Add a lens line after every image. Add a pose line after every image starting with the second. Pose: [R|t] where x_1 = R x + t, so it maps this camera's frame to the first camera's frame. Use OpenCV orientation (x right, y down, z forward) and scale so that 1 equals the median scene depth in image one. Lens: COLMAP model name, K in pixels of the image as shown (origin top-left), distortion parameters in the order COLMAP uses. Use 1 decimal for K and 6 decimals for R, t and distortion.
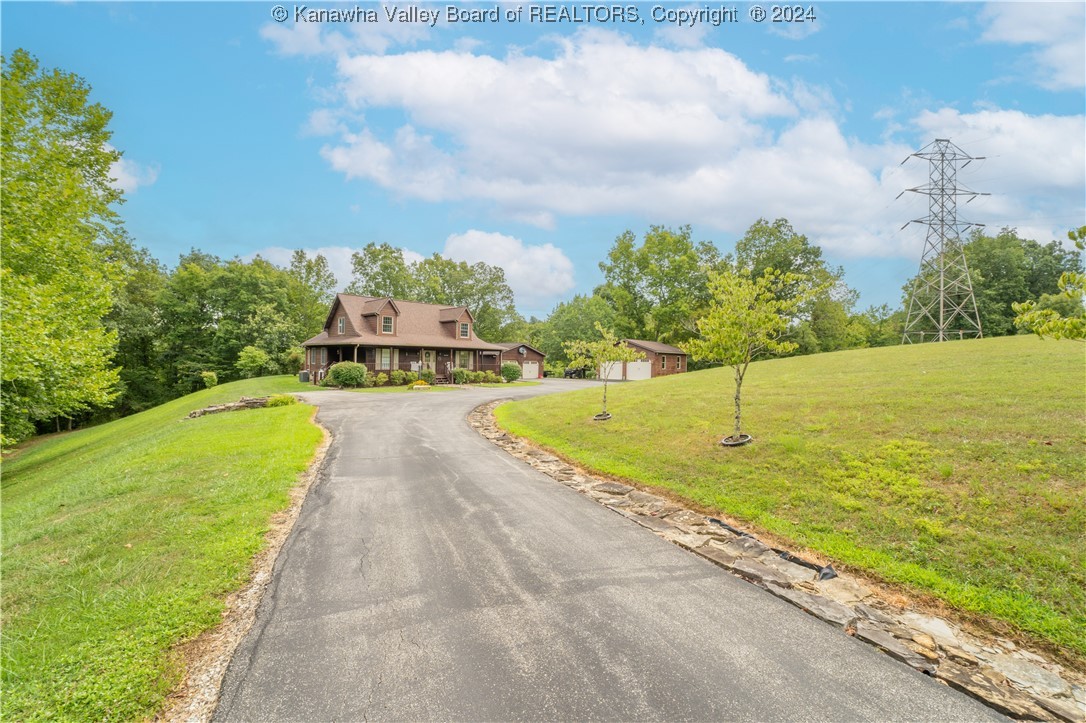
lens RADIAL K [[445.0, 0, 544.8], [0, 445.0, 362.6], [0, 0, 1]] dist [-0.015875, 0.000546]
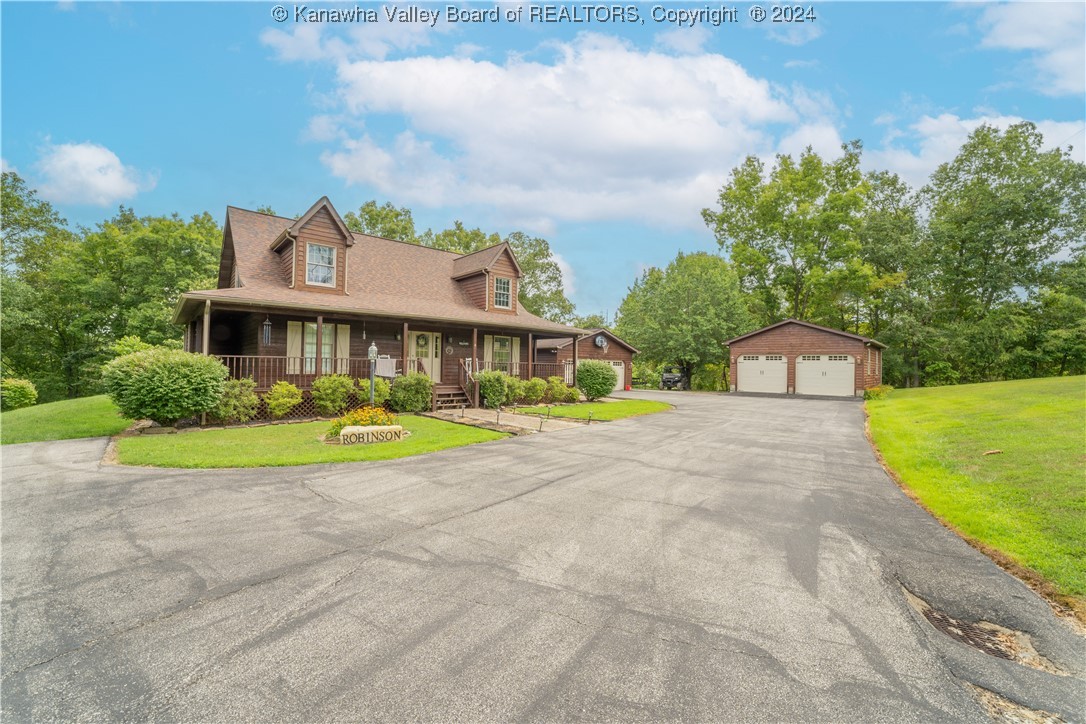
lens RADIAL K [[445.0, 0, 542.0], [0, 445.0, 362.1], [0, 0, 1]] dist [-0.015875, 0.000546]
pose [[0.997653, -0.003591, -0.068384, -0.105481], [0.002333, 0.999827, -0.018464, 0.011299], [0.068439, 0.018261, 0.997488, 0.524343]]
